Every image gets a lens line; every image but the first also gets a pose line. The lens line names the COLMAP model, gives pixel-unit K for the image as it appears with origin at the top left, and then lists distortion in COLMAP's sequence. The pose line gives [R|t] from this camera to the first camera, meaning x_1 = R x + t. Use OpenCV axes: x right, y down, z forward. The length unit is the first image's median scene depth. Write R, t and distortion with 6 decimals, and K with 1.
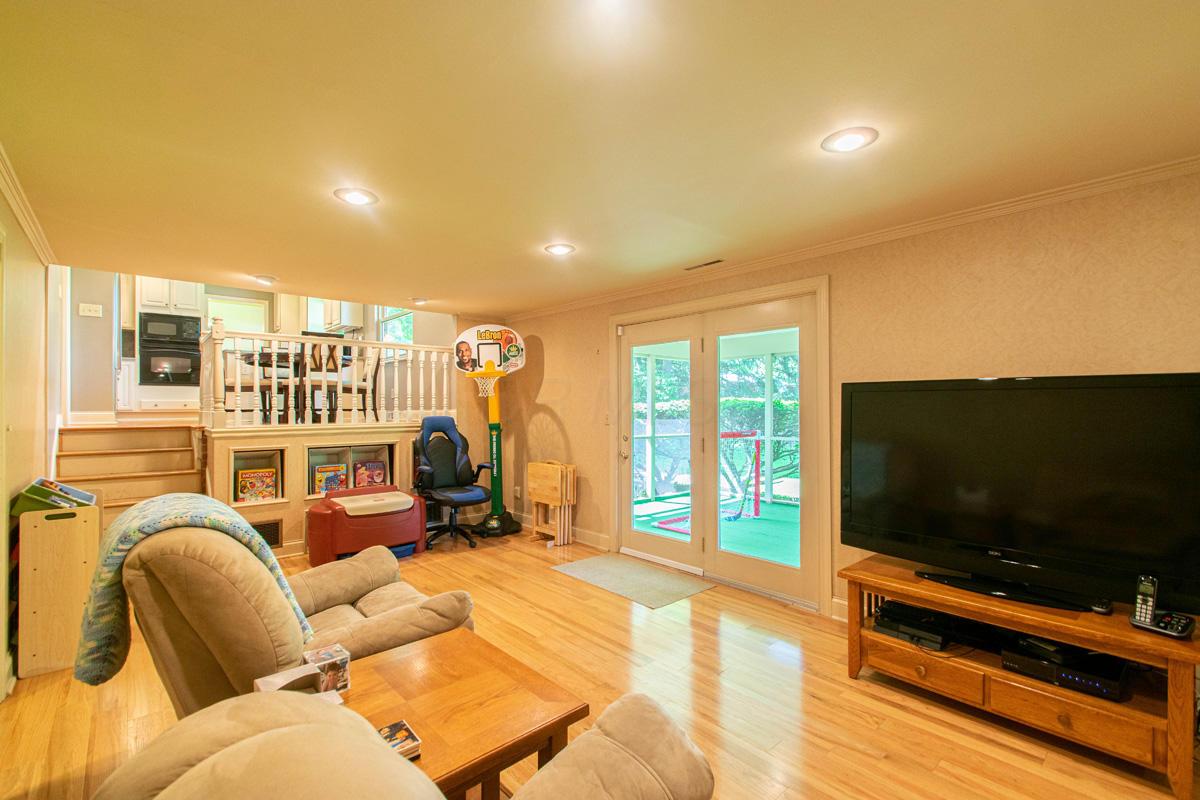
lens RADIAL K [[527.5, 0, 580.8], [0, 527.5, 404.1], [0, 0, 1]] dist [0.000872, 0.000885]
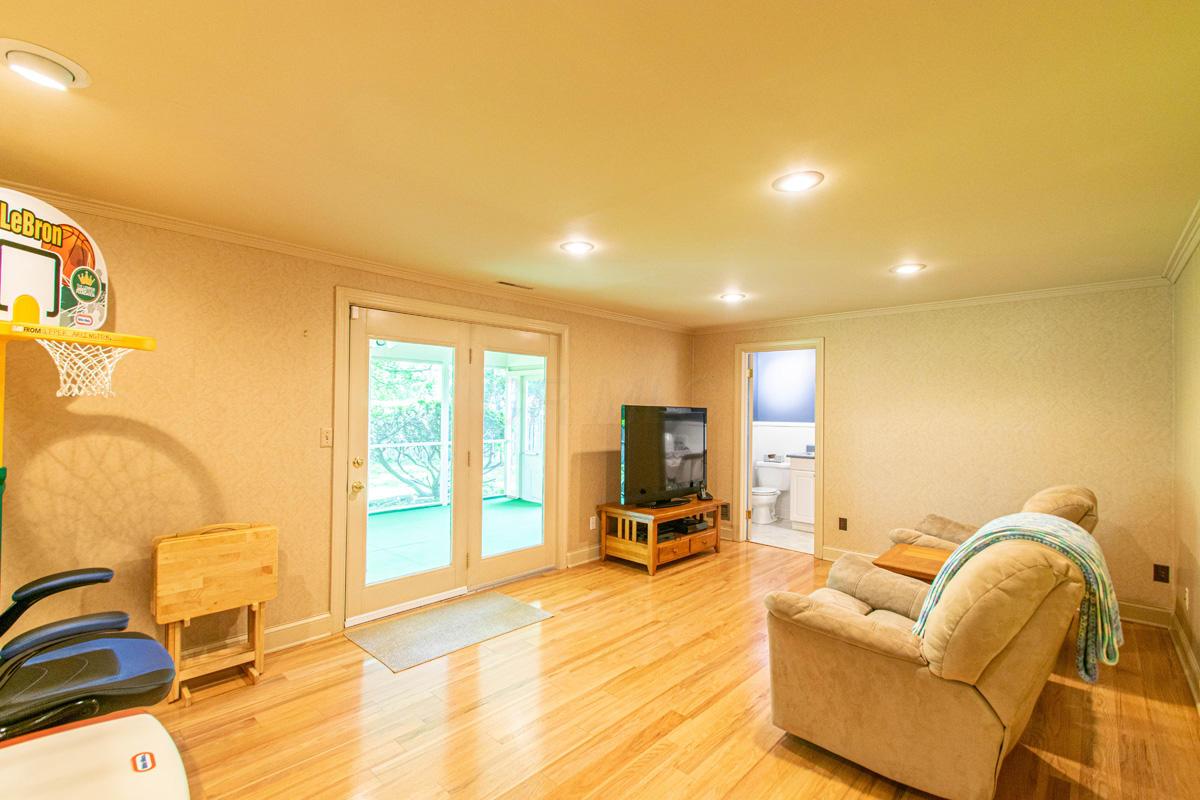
lens RADIAL K [[527.5, 0, 587.5], [0, 527.5, 402.7], [0, 0, 1]] dist [0.000872, 0.000885]
pose [[-0.088313, 0.016439, 0.995957, -0.617560], [-0.014750, 0.999733, -0.017810, -0.008814], [-0.995984, -0.016263, -0.088047, 0.705236]]
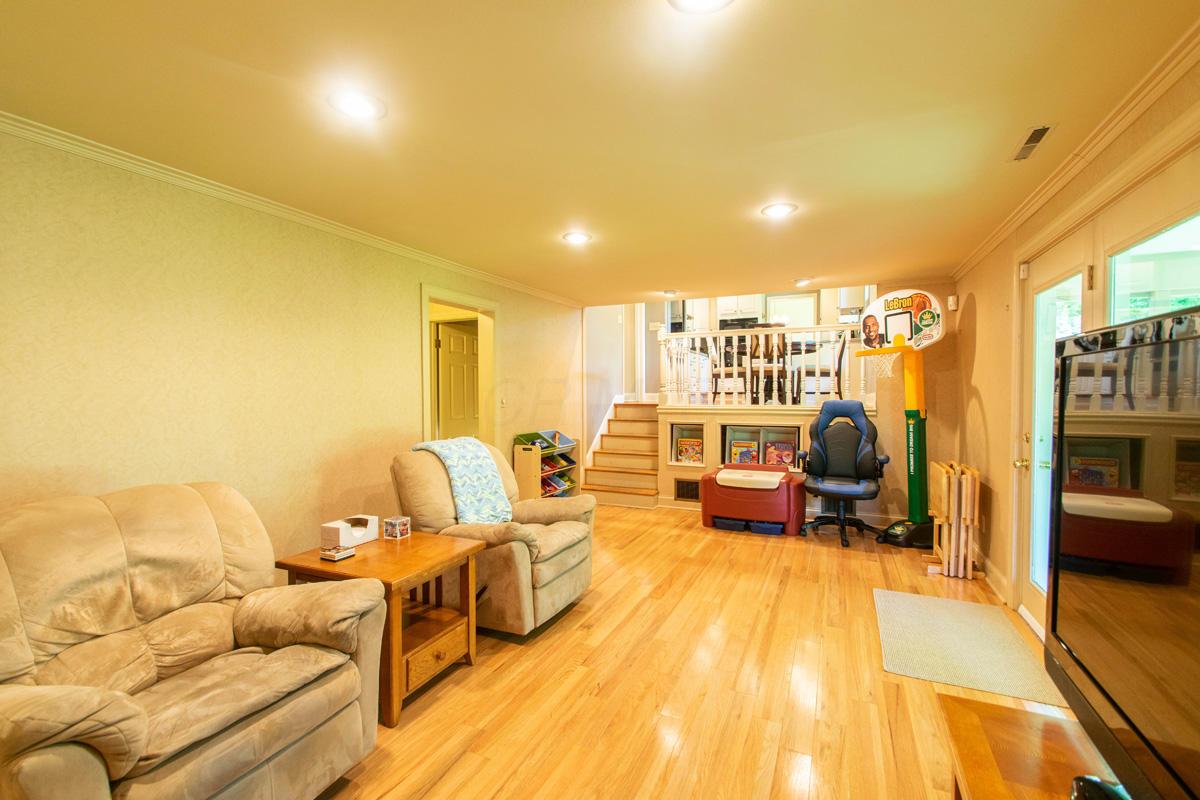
lens RADIAL K [[527.5, 0, 592.4], [0, 527.5, 405.7], [0, 0, 1]] dist [0.000872, 0.000885]
pose [[0.406672, 0.026287, -0.913196, 0.427471], [0.008346, 0.999437, 0.032486, -0.000809], [0.913536, -0.020833, 0.406224, 0.239301]]
